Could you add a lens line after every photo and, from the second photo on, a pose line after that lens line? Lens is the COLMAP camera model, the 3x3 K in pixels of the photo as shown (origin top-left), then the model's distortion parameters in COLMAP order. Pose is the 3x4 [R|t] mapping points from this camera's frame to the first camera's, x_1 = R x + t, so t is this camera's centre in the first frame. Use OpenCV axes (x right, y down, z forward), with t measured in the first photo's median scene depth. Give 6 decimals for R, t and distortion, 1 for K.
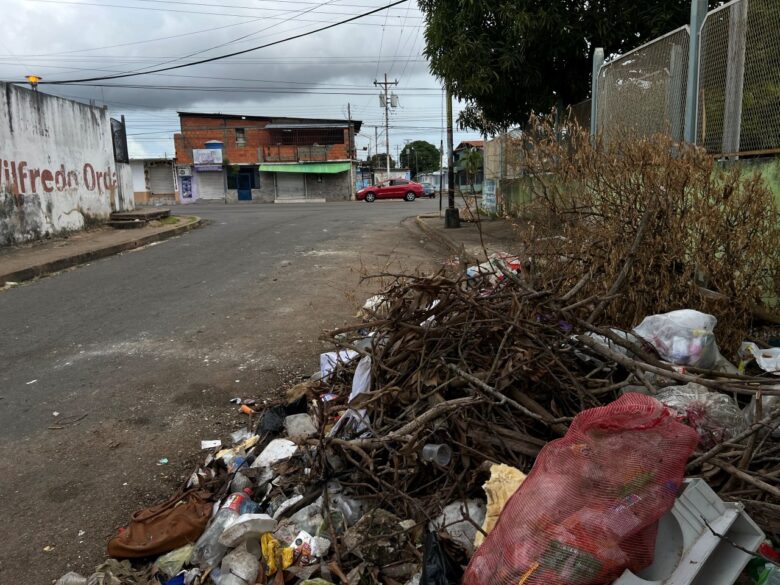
lens RADIAL K [[599.4, 0, 390.0], [0, 599.4, 292.5], [0, 0, 1]] dist [0.017723, -0.002165]
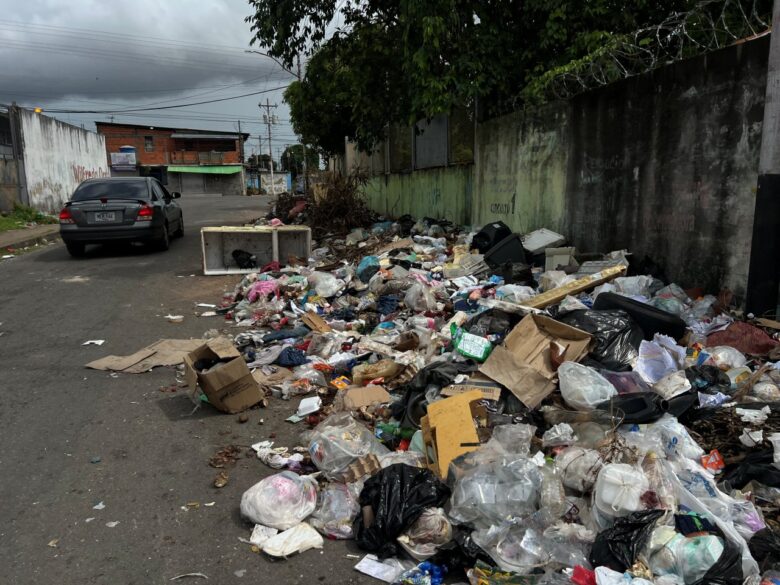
lens RADIAL K [[593.4, 0, 390.0], [0, 593.4, 292.5], [0, 0, 1]] dist [0.095342, -0.069951]
pose [[0.981557, -0.025969, 0.189398, -0.004129], [0.026253, 0.999655, 0.001014, 0.064217], [-0.189359, 0.003977, 0.981900, -0.333667]]
